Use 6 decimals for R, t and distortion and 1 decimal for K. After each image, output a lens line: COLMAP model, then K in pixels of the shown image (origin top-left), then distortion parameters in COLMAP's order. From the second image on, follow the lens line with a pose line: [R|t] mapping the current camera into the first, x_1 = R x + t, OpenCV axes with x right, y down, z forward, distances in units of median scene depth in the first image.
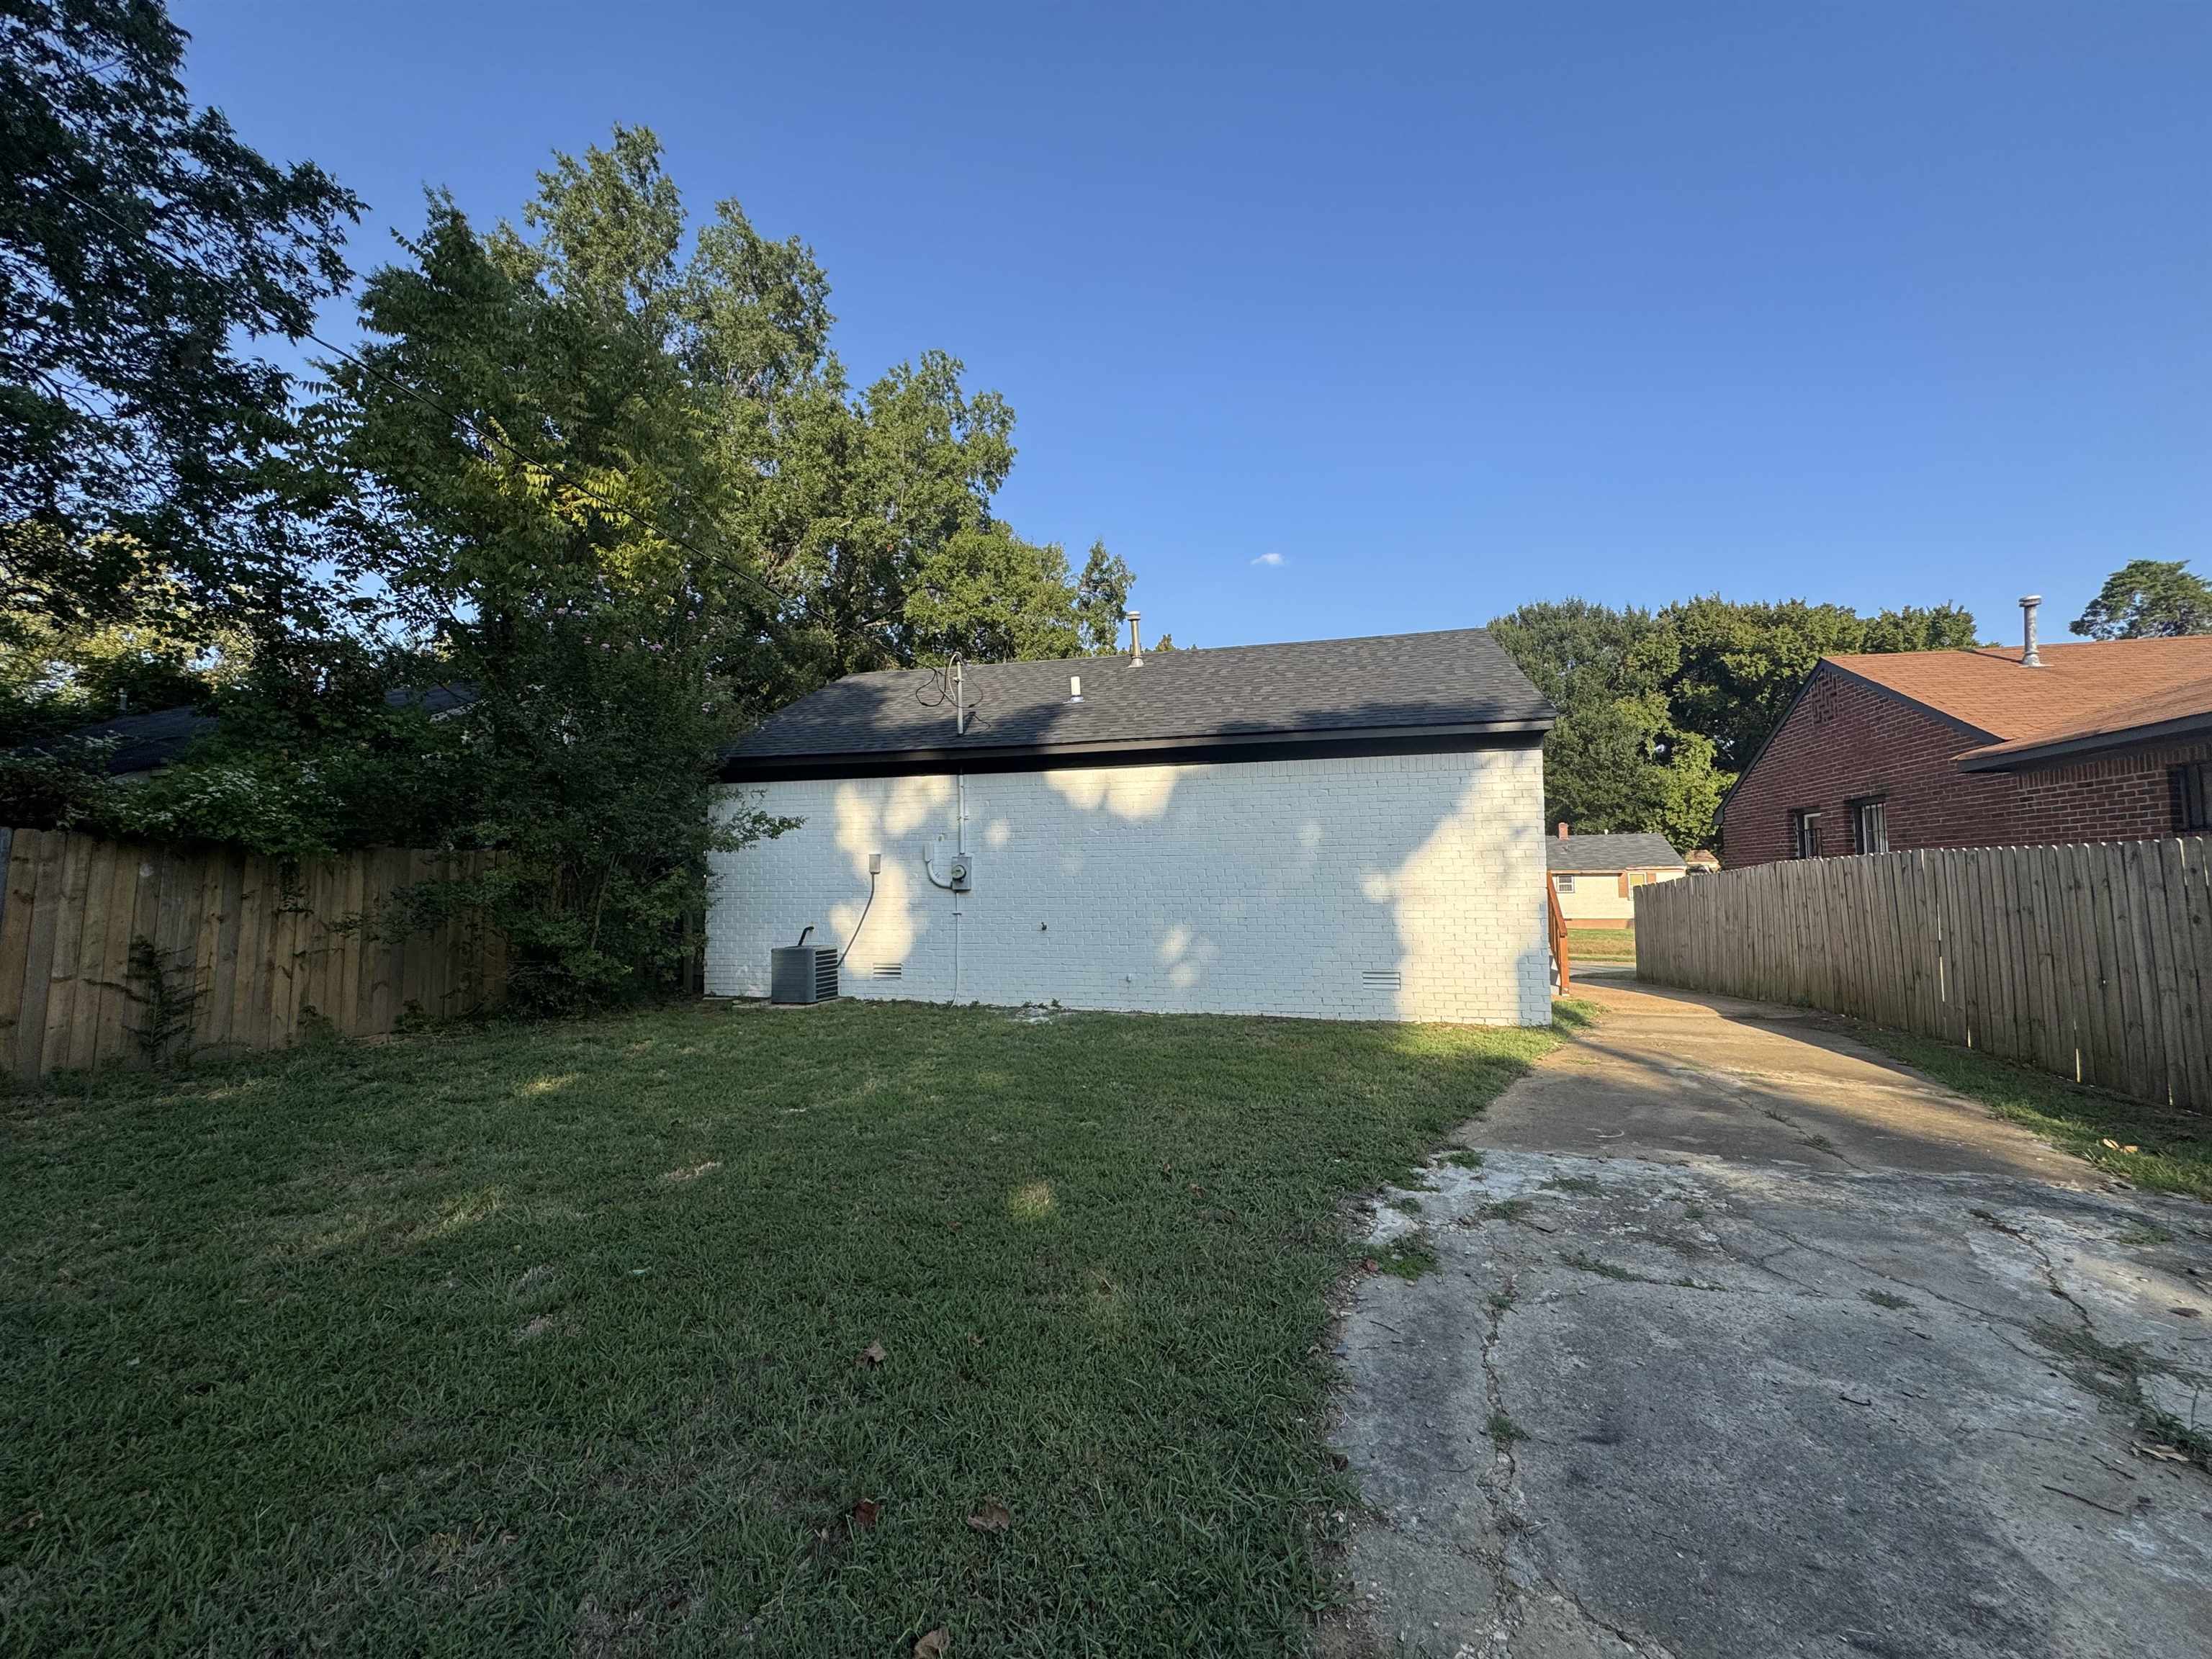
lens RADIAL K [[887.6, 0, 1107.8], [0, 887.6, 828.8], [0, 0, 1]] dist [-0.002623, 0.000475]
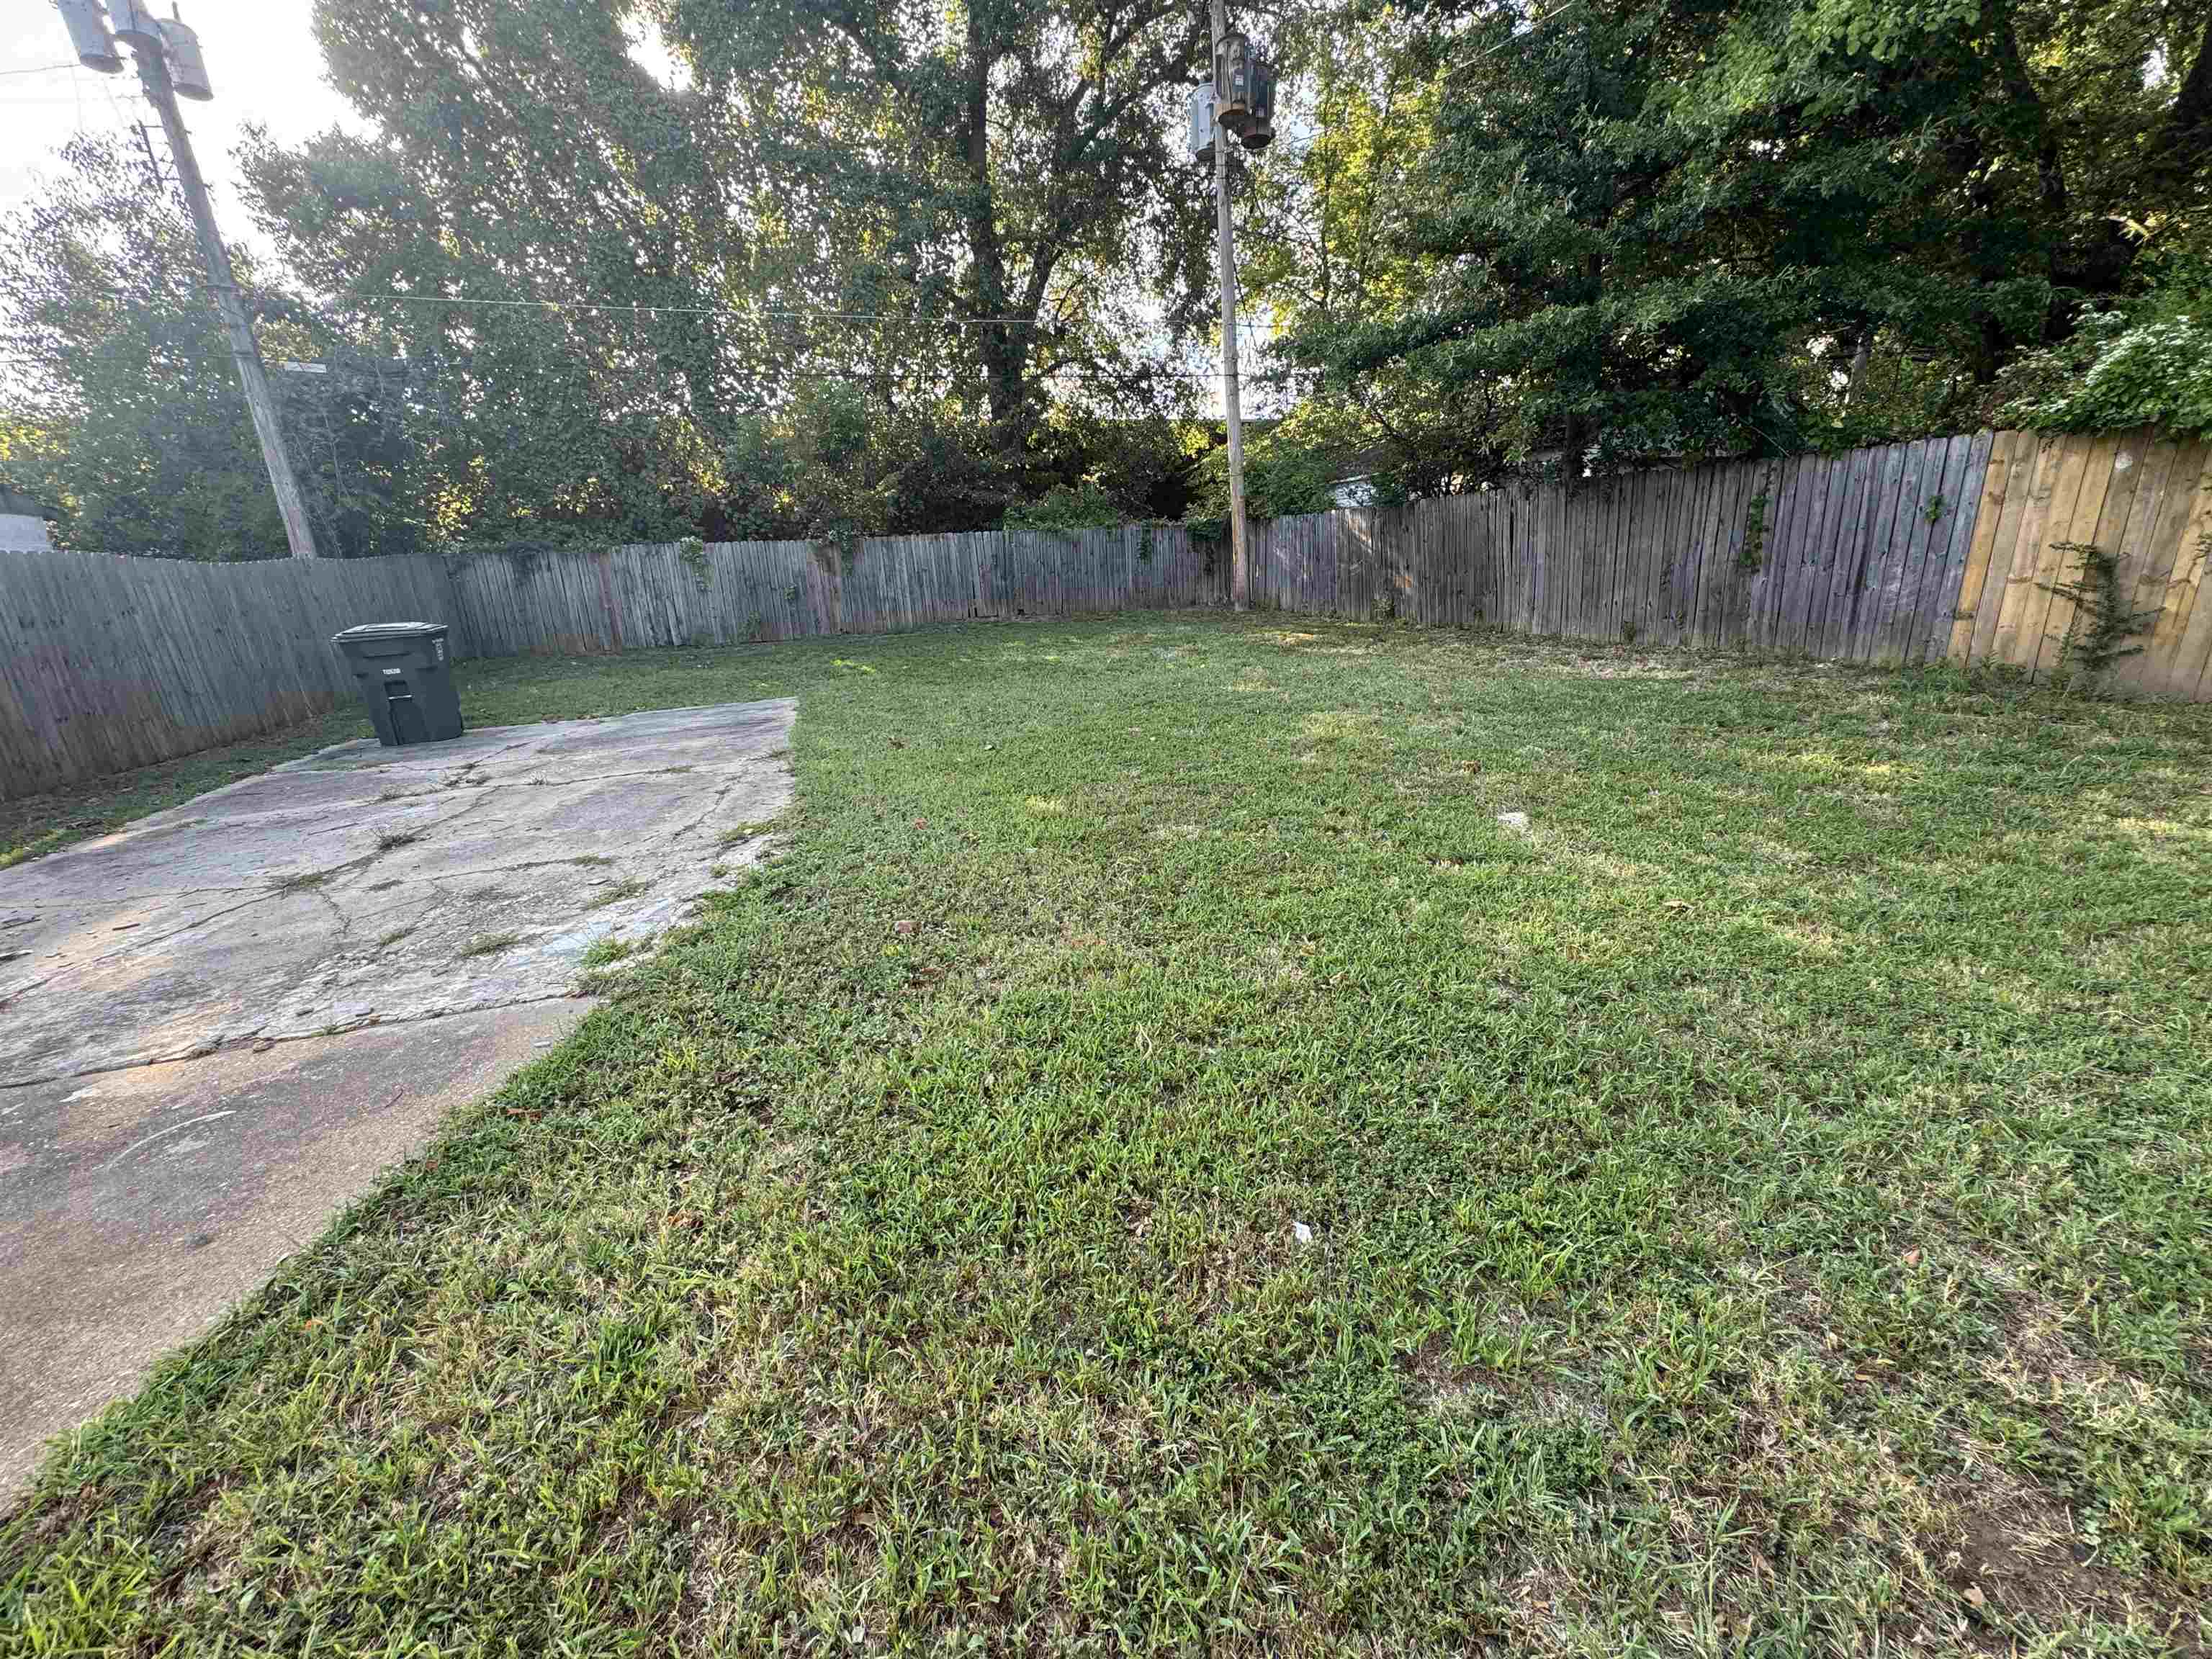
lens RADIAL K [[887.6, 0, 1107.8], [0, 887.6, 828.8], [0, 0, 1]] dist [-0.002623, 0.000475]
pose [[-0.839407, 0.205884, -0.502998, 0.443021], [0.086294, 0.964221, 0.250661, 0.145033], [0.536609, 0.167001, -0.827141, 1.970209]]
